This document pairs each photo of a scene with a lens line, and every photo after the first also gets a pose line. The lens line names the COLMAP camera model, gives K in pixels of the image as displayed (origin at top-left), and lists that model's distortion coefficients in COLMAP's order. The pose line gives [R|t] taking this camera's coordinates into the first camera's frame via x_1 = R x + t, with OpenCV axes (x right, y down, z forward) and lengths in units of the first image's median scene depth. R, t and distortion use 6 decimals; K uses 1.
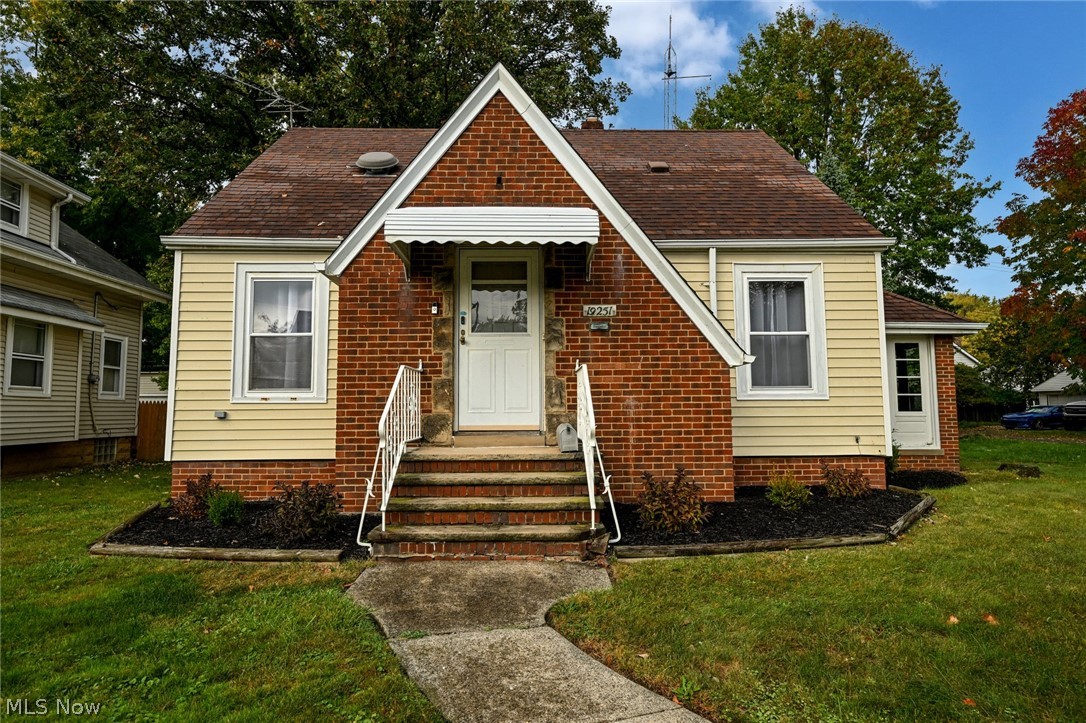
lens RADIAL K [[613.7, 0, 540.2], [0, 613.7, 365.1], [0, 0, 1]] dist [-0.020092, -0.000141]
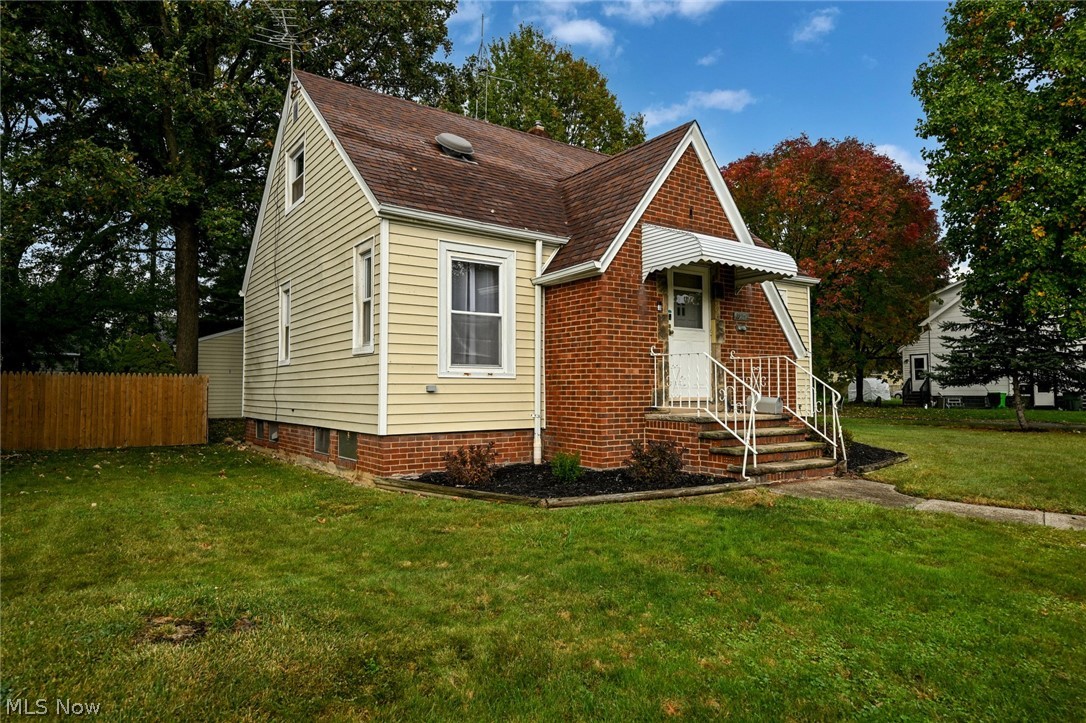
lens RADIAL K [[661.3, 0, 543.7], [0, 661.3, 359.2], [0, 0, 1]] dist [-0.010247, -0.000322]
pose [[0.836119, 0.030104, 0.547721, -1.106601], [-0.046927, 0.998758, 0.016742, 0.005680], [-0.546537, -0.039701, 0.836493, -0.029038]]
